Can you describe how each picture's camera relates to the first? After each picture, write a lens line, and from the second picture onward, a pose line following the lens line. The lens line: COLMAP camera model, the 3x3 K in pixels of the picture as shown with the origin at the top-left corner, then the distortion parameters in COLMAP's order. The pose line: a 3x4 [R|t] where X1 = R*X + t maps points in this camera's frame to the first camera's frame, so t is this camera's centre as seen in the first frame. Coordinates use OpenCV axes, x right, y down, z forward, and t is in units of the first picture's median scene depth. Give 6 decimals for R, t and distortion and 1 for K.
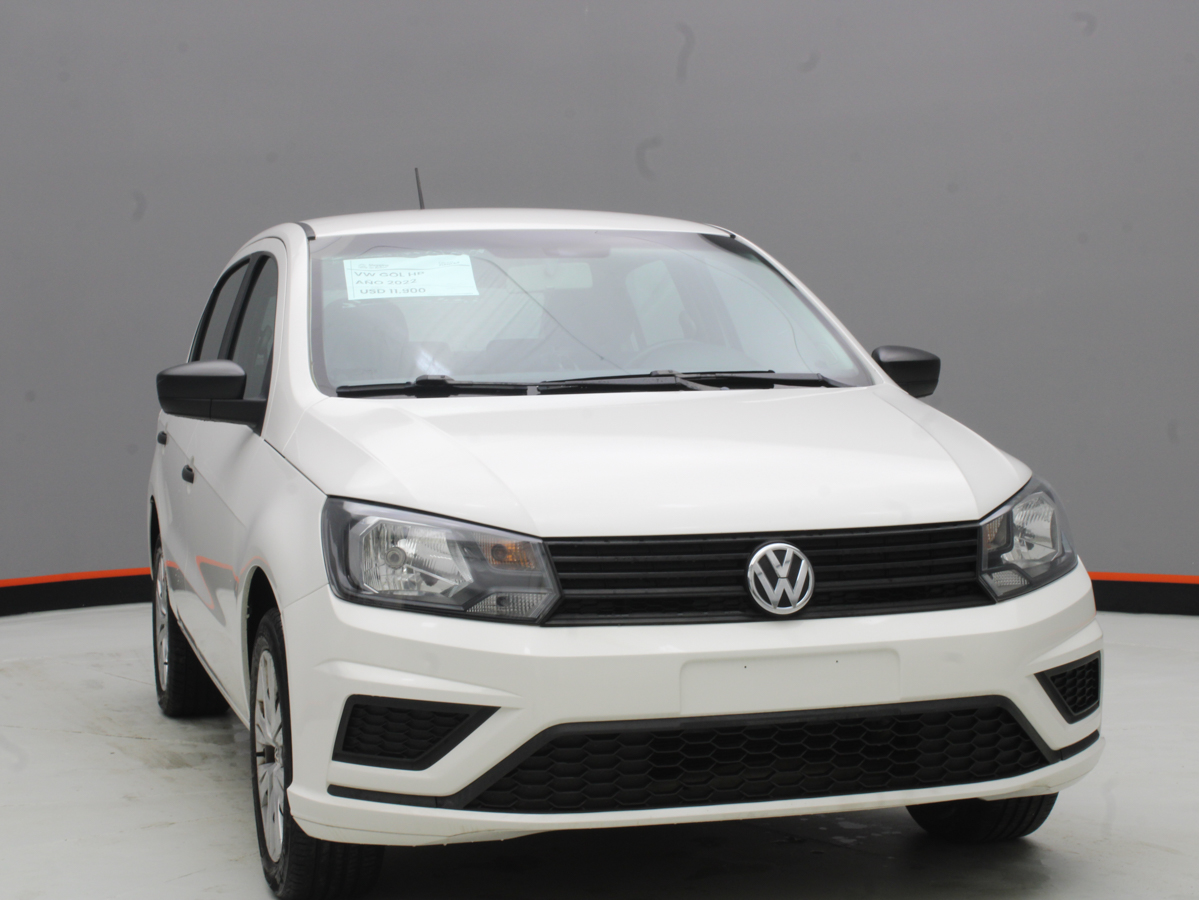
lens RADIAL K [[2214.0, 0, 599.5], [0, 2214.0, 450.0], [0, 0, 1]] dist [-0.015250, 0.095290]
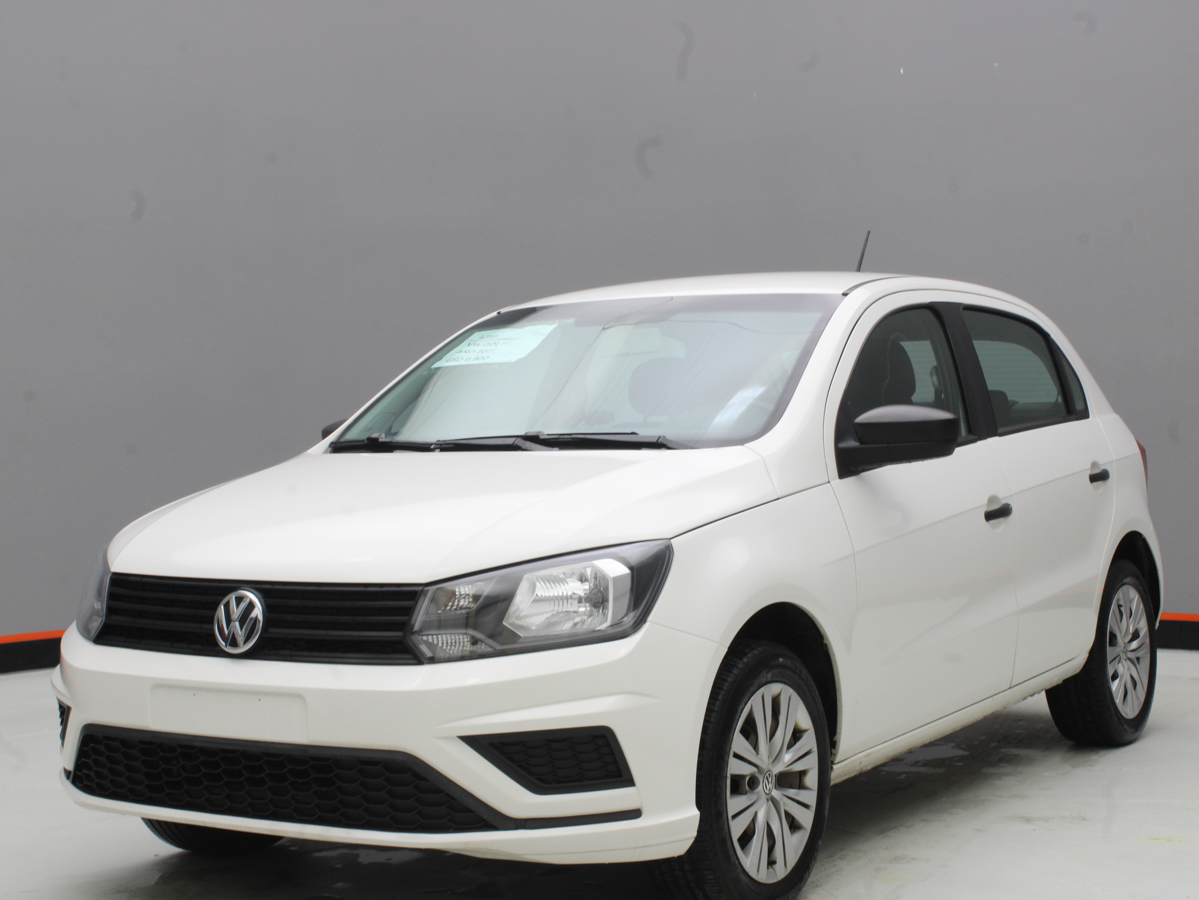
lens RADIAL K [[2281.4, 0, 599.5], [0, 2281.4, 450.0], [0, 0, 1]] dist [-0.404548, -0.353490]
pose [[0.690113, 0.015007, -0.723546, 1.023607], [-0.026567, 0.999636, -0.004605, -0.028283], [0.723214, 0.022400, 0.690261, 0.340087]]
